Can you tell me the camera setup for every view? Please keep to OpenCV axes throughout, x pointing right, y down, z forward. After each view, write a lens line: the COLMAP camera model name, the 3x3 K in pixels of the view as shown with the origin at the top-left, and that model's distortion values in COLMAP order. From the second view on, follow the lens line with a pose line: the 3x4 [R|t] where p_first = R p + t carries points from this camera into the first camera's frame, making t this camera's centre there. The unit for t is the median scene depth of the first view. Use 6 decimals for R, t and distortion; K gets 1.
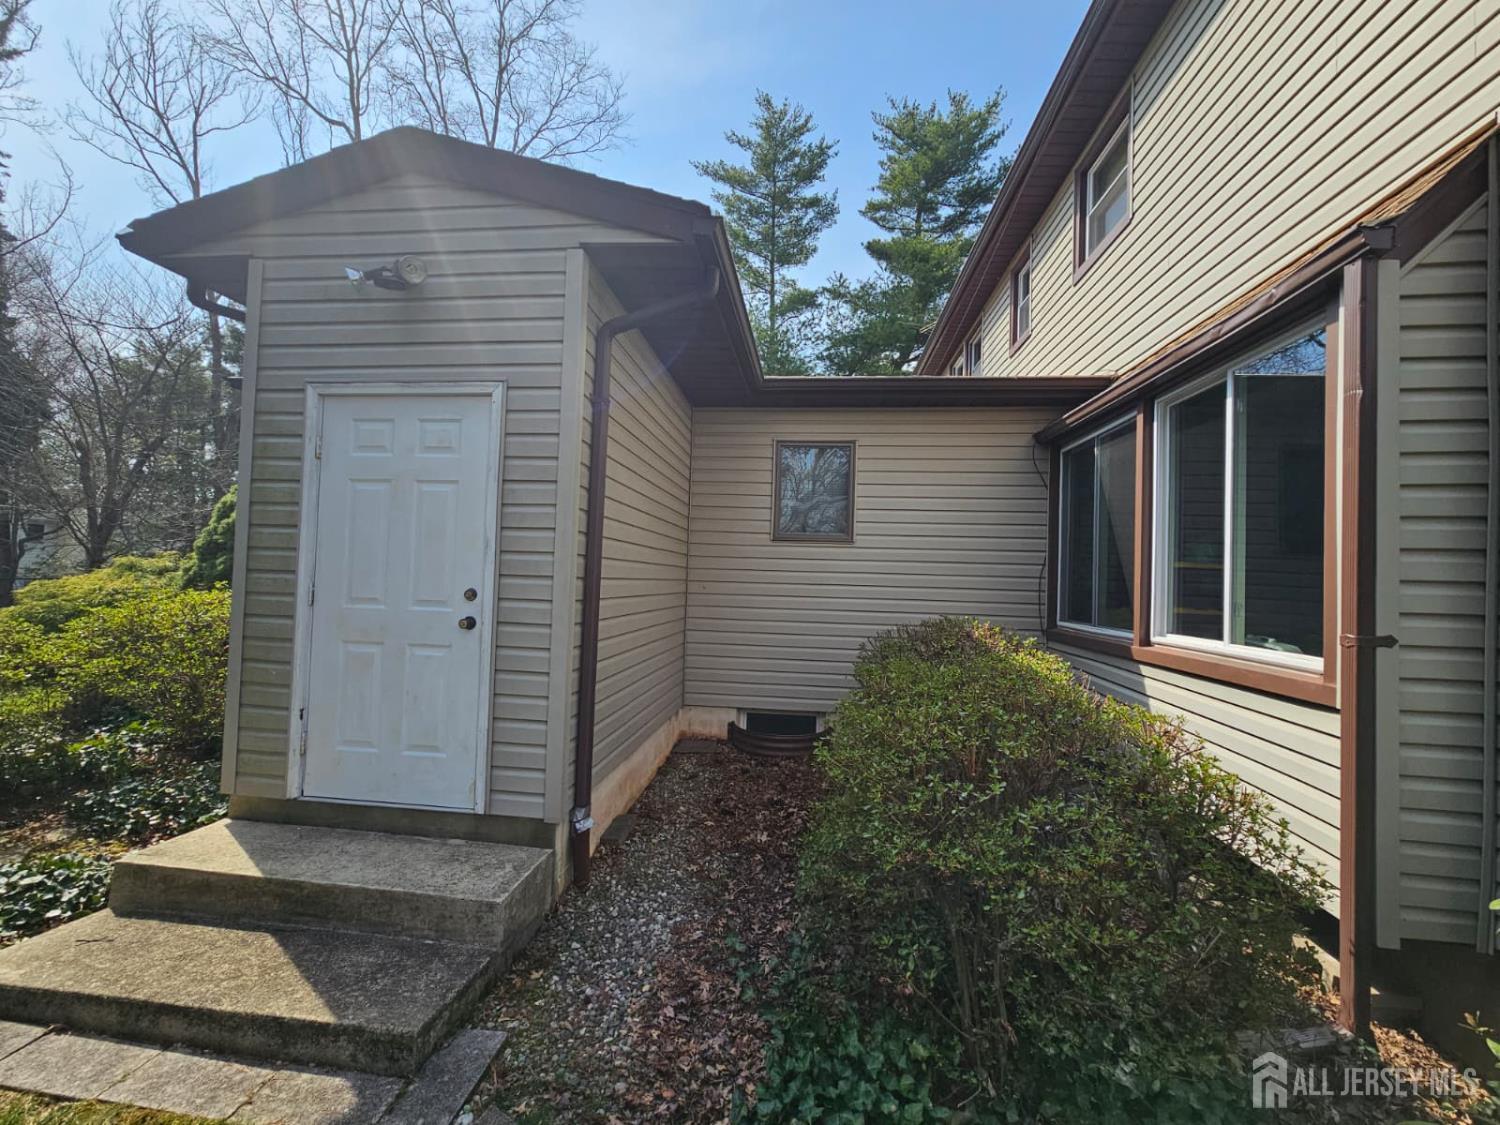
lens RADIAL K [[601.4, 0, 743.5], [0, 601.4, 561.8], [0, 0, 1]] dist [0.003977, -0.001112]
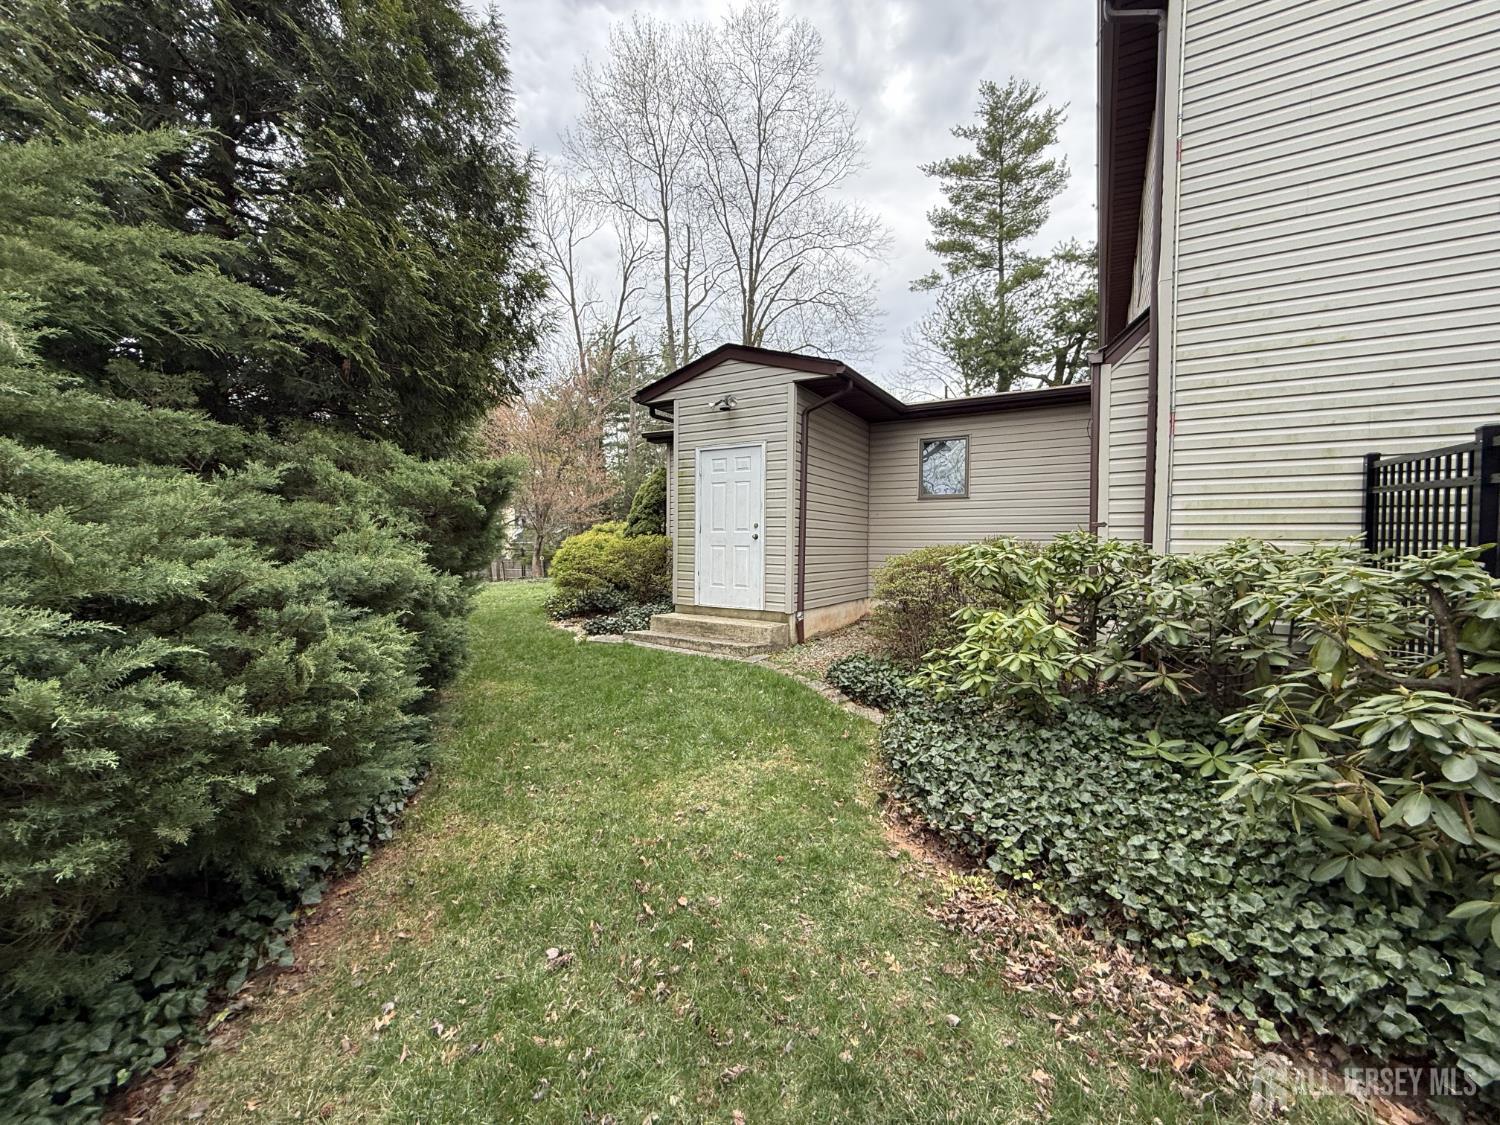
lens RADIAL K [[601.4, 0, 753.2], [0, 601.4, 561.2], [0, 0, 1]] dist [0.003977, -0.001112]
pose [[0.914828, -0.011688, -0.403674, 0.077308], [0.029609, 0.998832, 0.038182, 0.014861], [0.402756, -0.046882, 0.914106, -0.184459]]
